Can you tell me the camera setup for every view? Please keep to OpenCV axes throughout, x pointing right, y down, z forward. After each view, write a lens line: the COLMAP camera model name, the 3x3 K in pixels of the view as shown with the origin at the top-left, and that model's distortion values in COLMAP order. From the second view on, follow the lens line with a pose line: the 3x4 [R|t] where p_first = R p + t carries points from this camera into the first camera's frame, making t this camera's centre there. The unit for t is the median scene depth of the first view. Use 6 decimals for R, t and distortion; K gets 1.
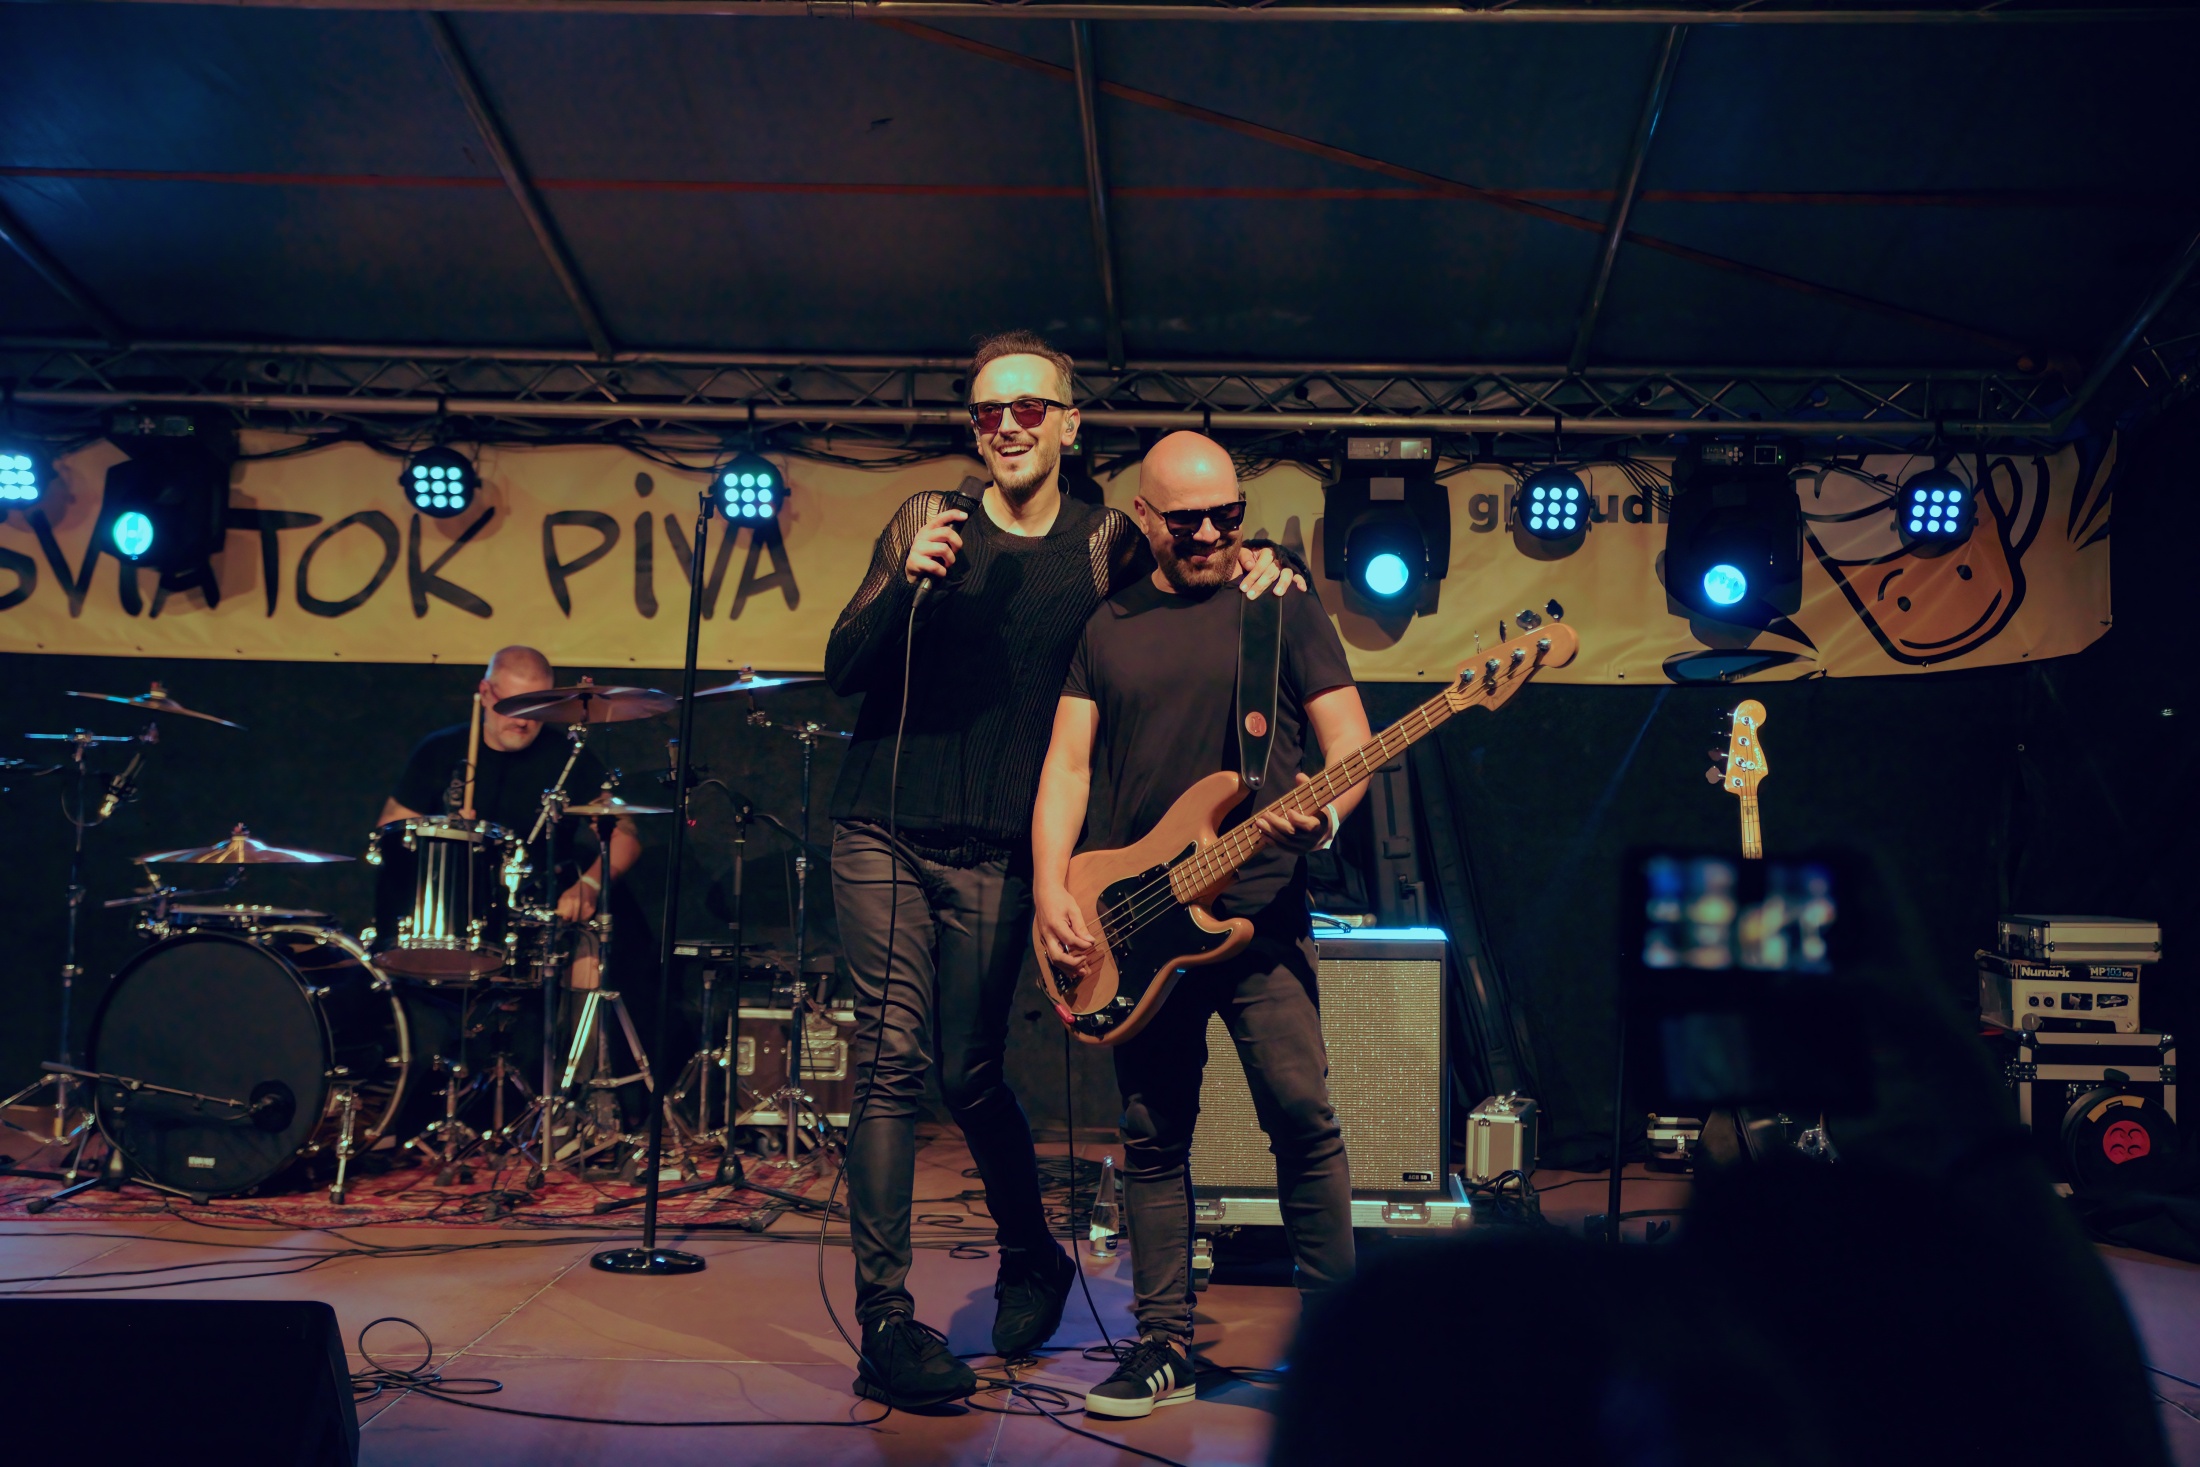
lens RADIAL K [[3209.6, 0, 1100.0], [0, 3209.6, 733.5], [0, 0, 1]] dist [0.069104, 0.202153]
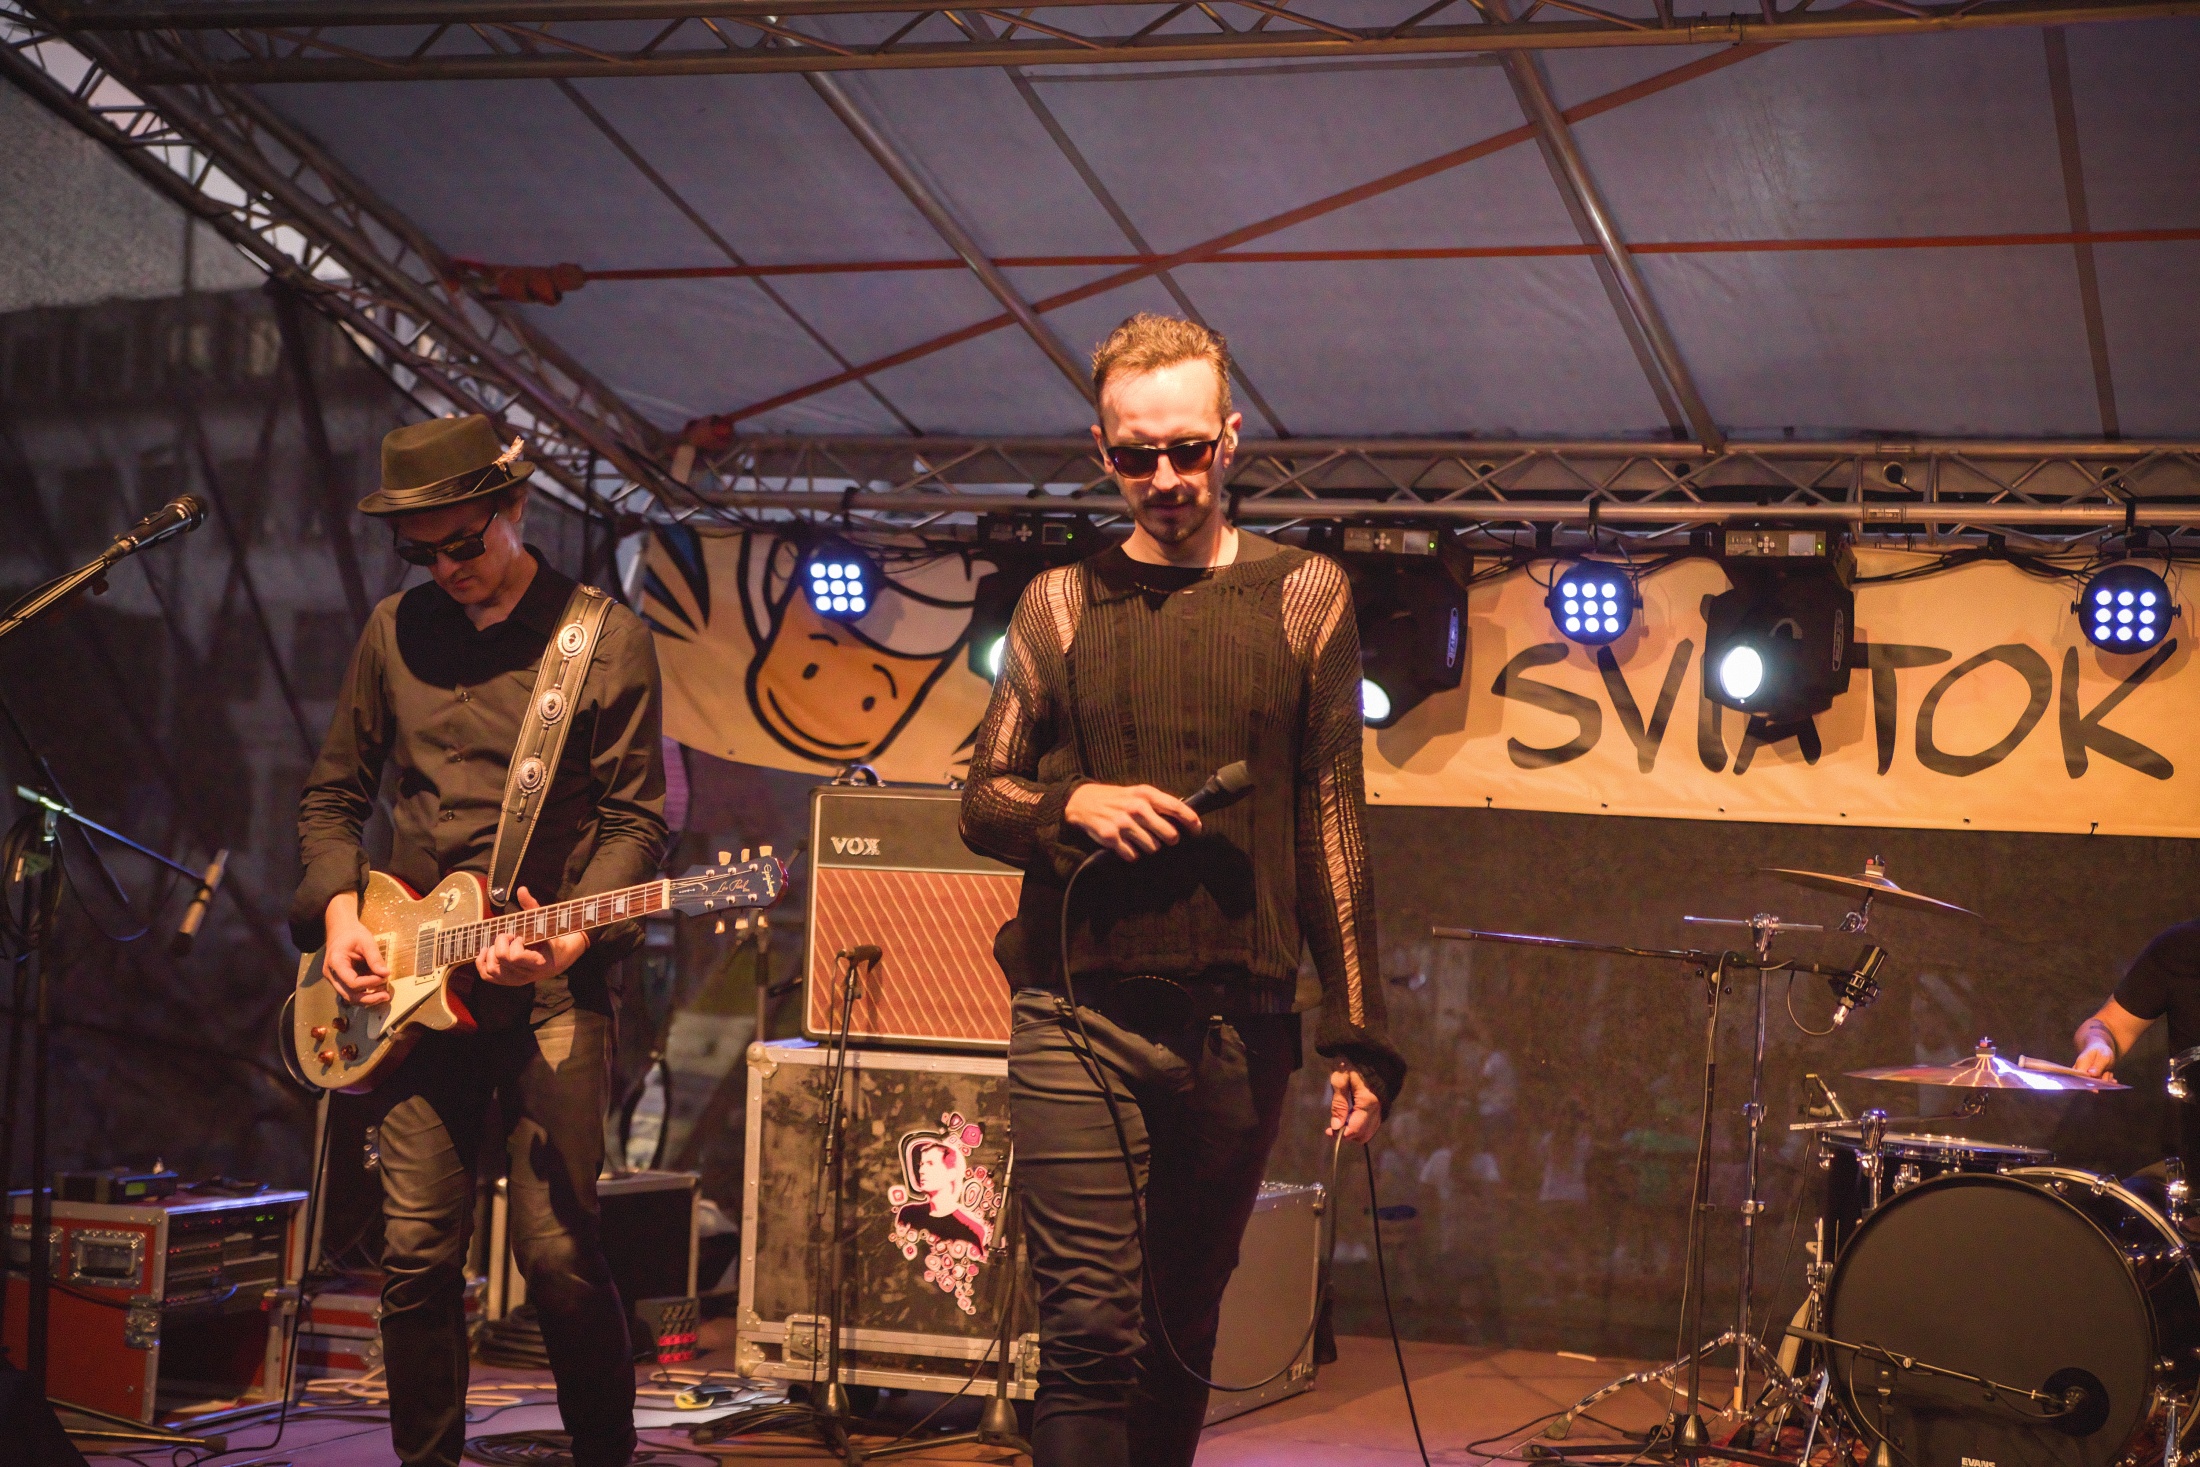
lens RADIAL K [[3715.2, 0, 1100.0], [0, 3715.2, 733.5], [0, 0, 1]] dist [0.114393, 0.317273]
pose [[0.958330, 0.008921, -0.285523, -0.177737], [-0.020558, 0.999074, -0.037785, -0.006491], [0.284922, 0.042080, 0.957627, 0.033439]]
